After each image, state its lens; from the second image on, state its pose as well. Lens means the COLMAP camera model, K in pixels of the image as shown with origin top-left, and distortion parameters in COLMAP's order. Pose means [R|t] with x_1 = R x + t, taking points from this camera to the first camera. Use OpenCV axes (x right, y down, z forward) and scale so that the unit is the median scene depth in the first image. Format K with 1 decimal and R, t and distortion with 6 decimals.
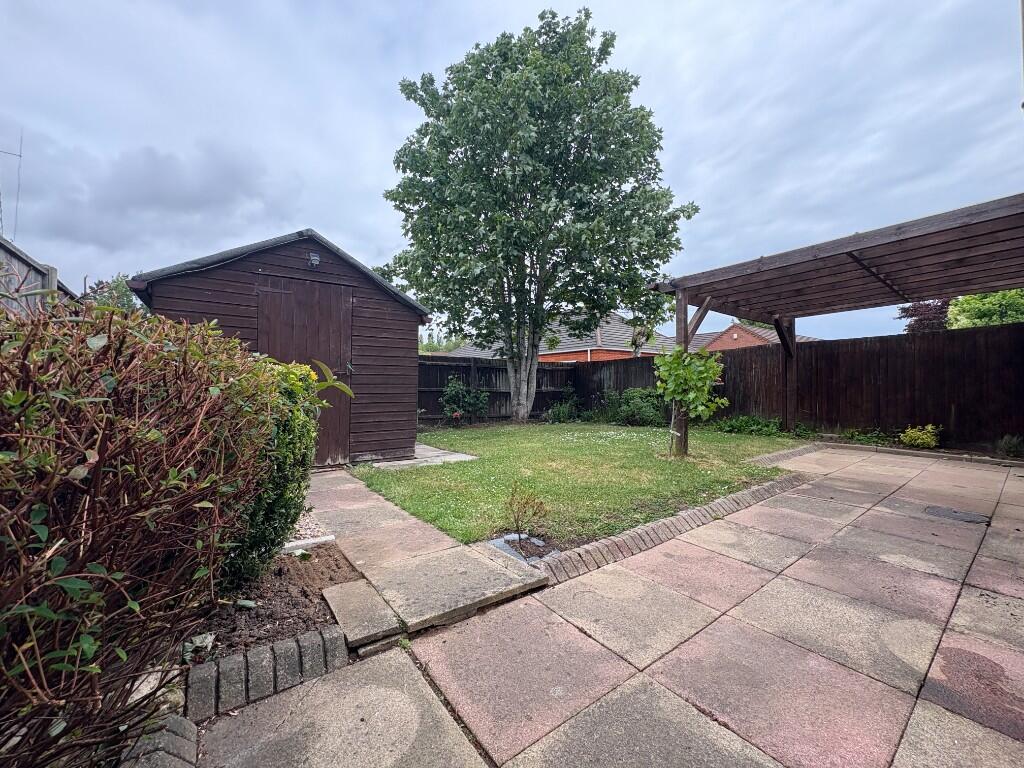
lens RADIAL K [[405.2, 0, 512.0], [0, 405.2, 384.0], [0, 0, 1]] dist [0.000140, 0.000064]
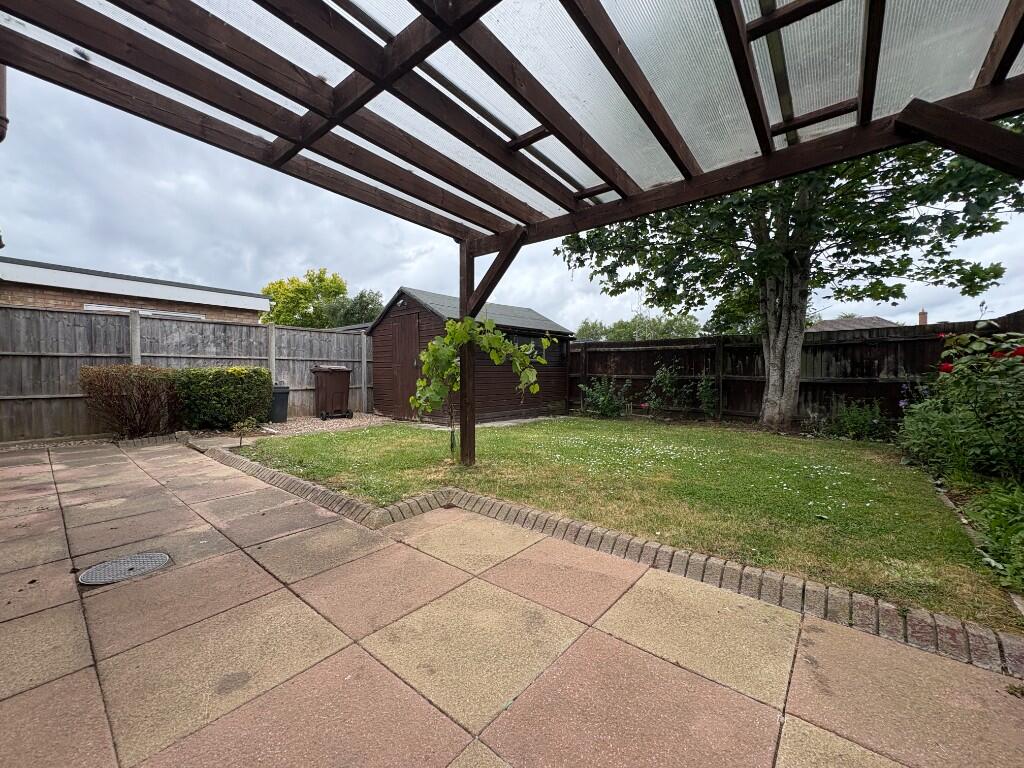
lens RADIAL K [[405.2, 0, 512.0], [0, 405.2, 384.0], [0, 0, 1]] dist [0.000140, 0.000064]
pose [[0.233702, 0.008591, -0.972270, 0.564661], [0.010147, 0.999885, 0.011273, 0.013495], [0.972255, -0.012500, 0.233588, 0.434653]]
